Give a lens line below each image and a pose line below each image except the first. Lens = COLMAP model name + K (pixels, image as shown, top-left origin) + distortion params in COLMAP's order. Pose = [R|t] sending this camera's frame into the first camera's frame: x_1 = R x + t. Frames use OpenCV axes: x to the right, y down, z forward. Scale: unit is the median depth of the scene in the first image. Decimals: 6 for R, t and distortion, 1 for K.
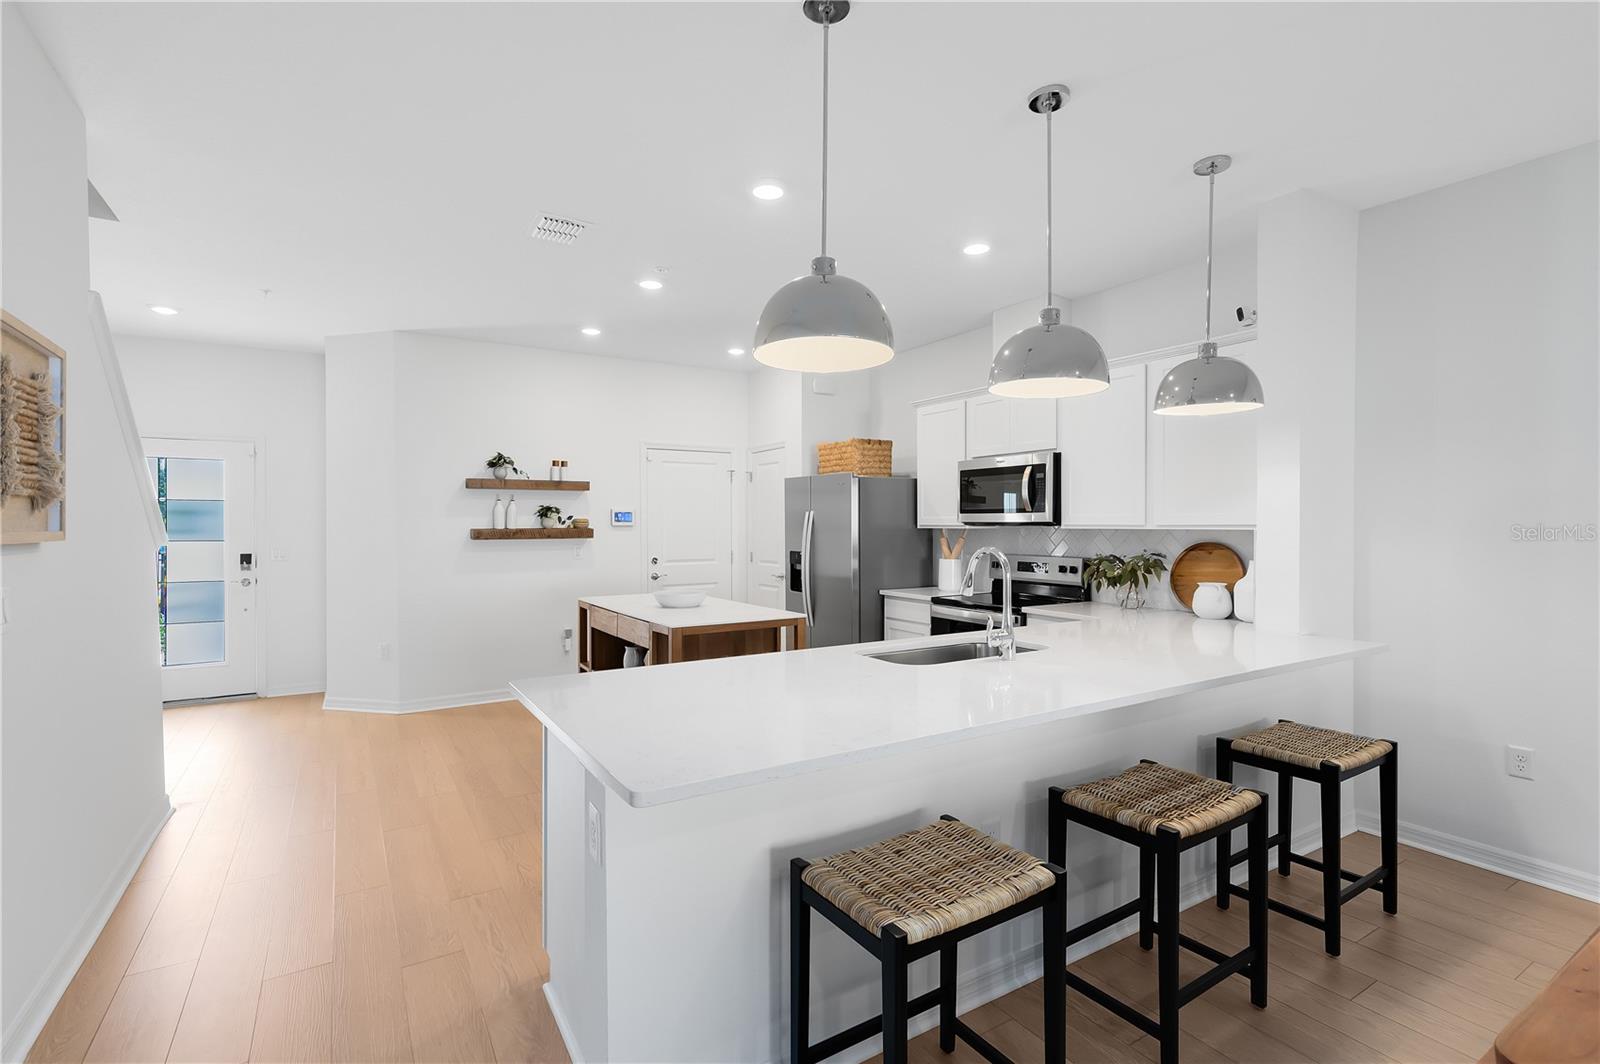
lens RADIAL K [[741.2, 0, 793.8], [0, 741.2, 530.6], [0, 0, 1]] dist [0.002437, 0.000555]
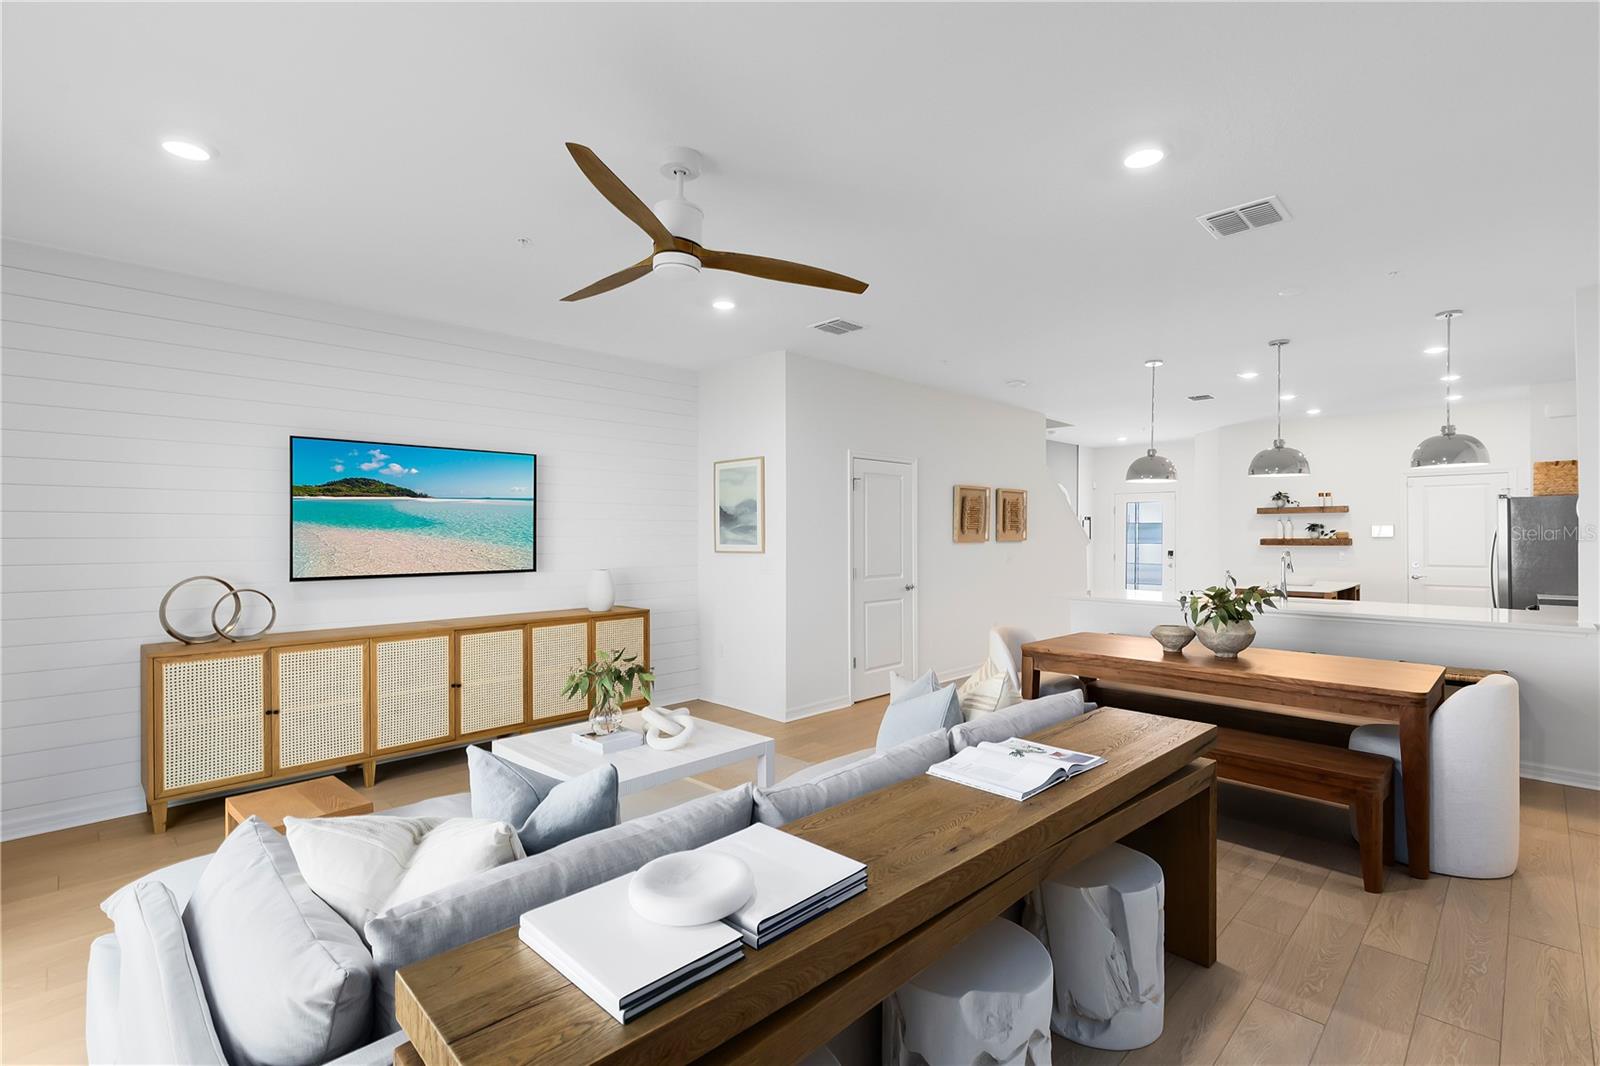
lens RADIAL K [[741.2, 0, 825.0], [0, 741.2, 541.6], [0, 0, 1]] dist [0.002437, 0.000555]
pose [[0.261159, 0.013379, -0.965203, 0.856767], [-0.003572, 0.999910, 0.012894, -0.012823], [0.965289, 0.000080, 0.261183, -0.341702]]
